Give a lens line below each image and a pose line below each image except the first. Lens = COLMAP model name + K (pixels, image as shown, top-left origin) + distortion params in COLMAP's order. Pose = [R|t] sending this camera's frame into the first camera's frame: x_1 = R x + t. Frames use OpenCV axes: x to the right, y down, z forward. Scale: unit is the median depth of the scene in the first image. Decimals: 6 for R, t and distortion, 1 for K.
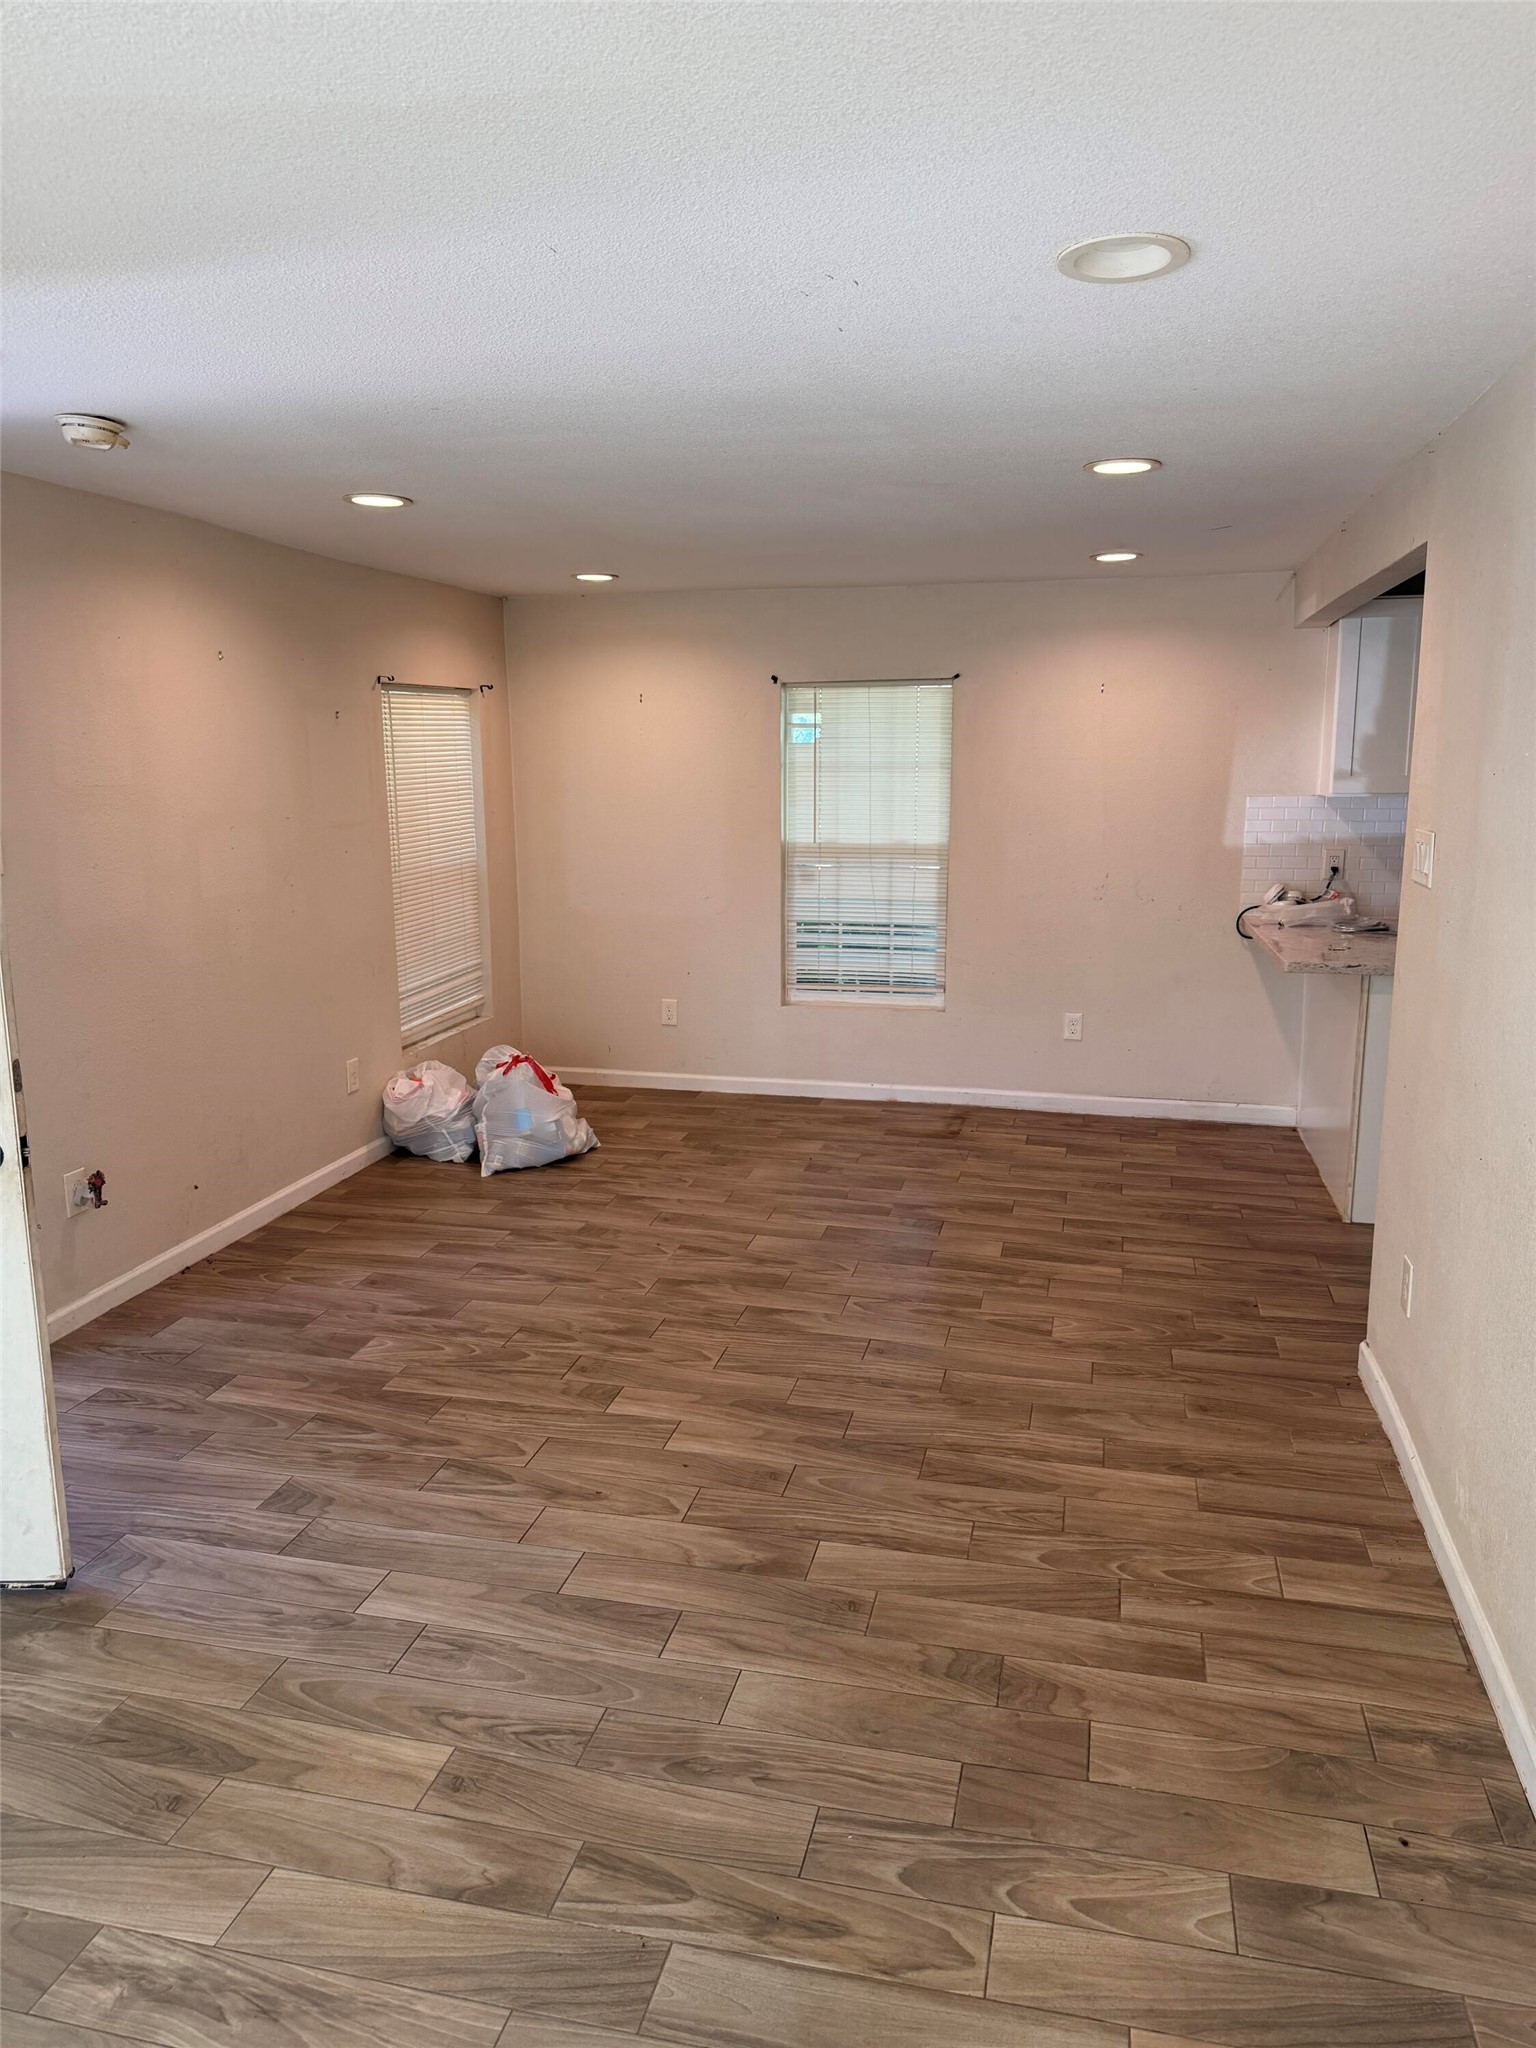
lens RADIAL K [[1492.3, 0, 755.7], [0, 1492.3, 1028.0], [0, 0, 1]] dist [0.035084, -0.003786]
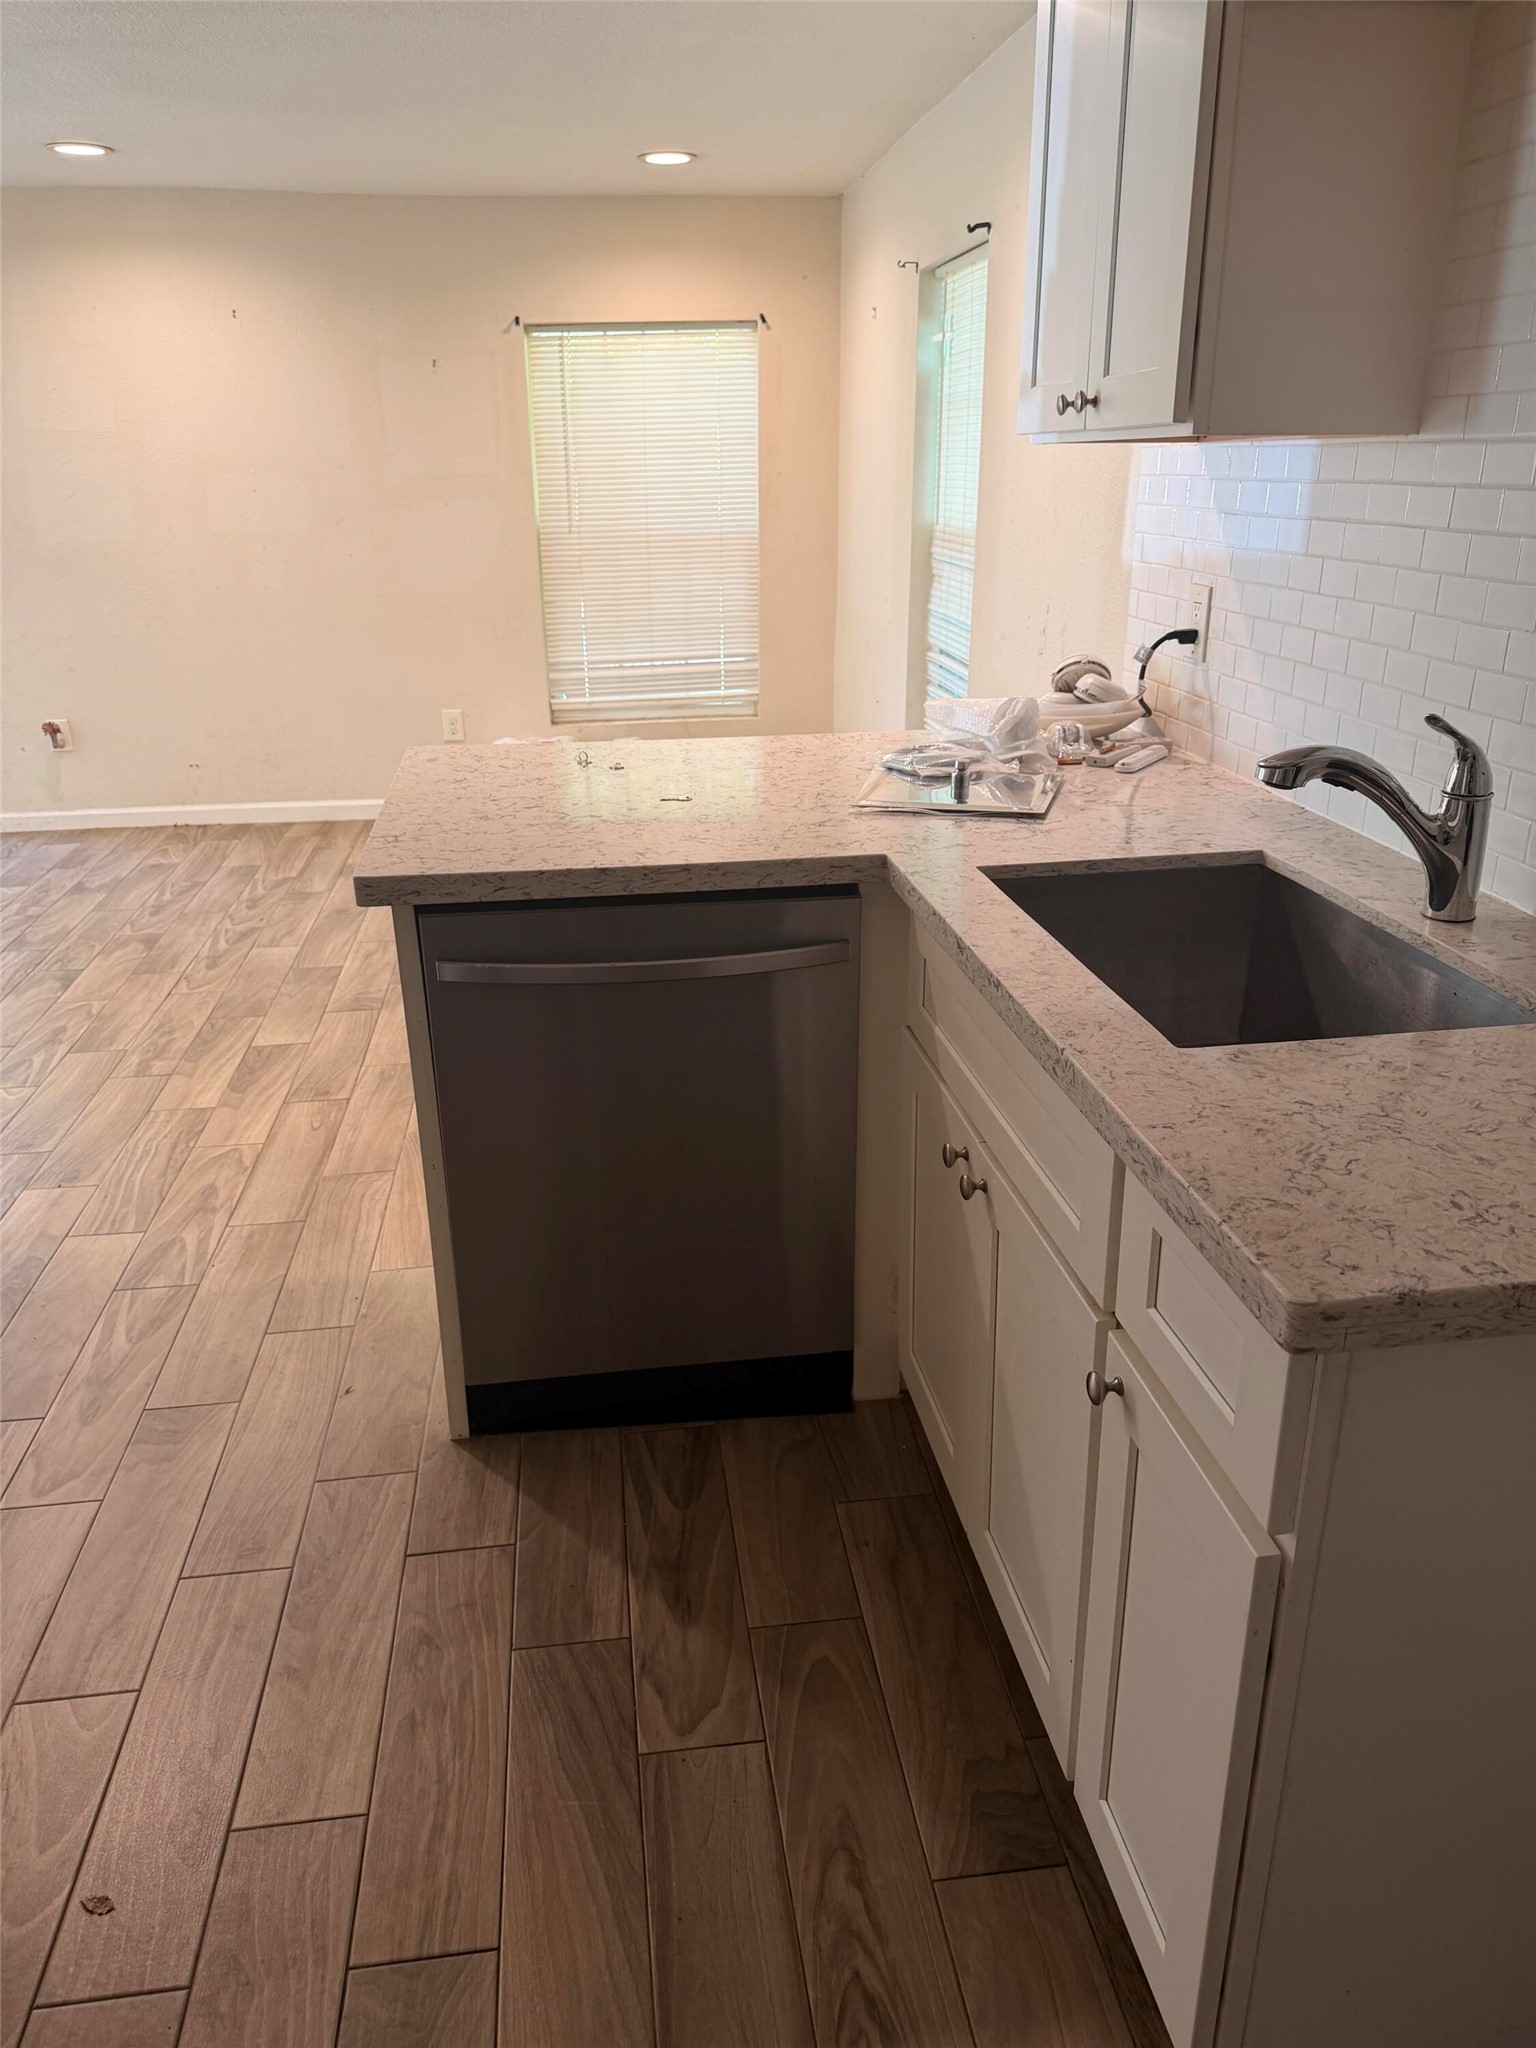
lens RADIAL K [[1492.3, 0, 755.7], [0, 1492.3, 1028.0], [0, 0, 1]] dist [0.035084, -0.003786]
pose [[0.354442, 0.346283, -0.868596, 0.986949], [-0.167220, 0.937401, 0.305477, -0.155553], [0.920005, 0.036973, 0.390160, 0.949301]]
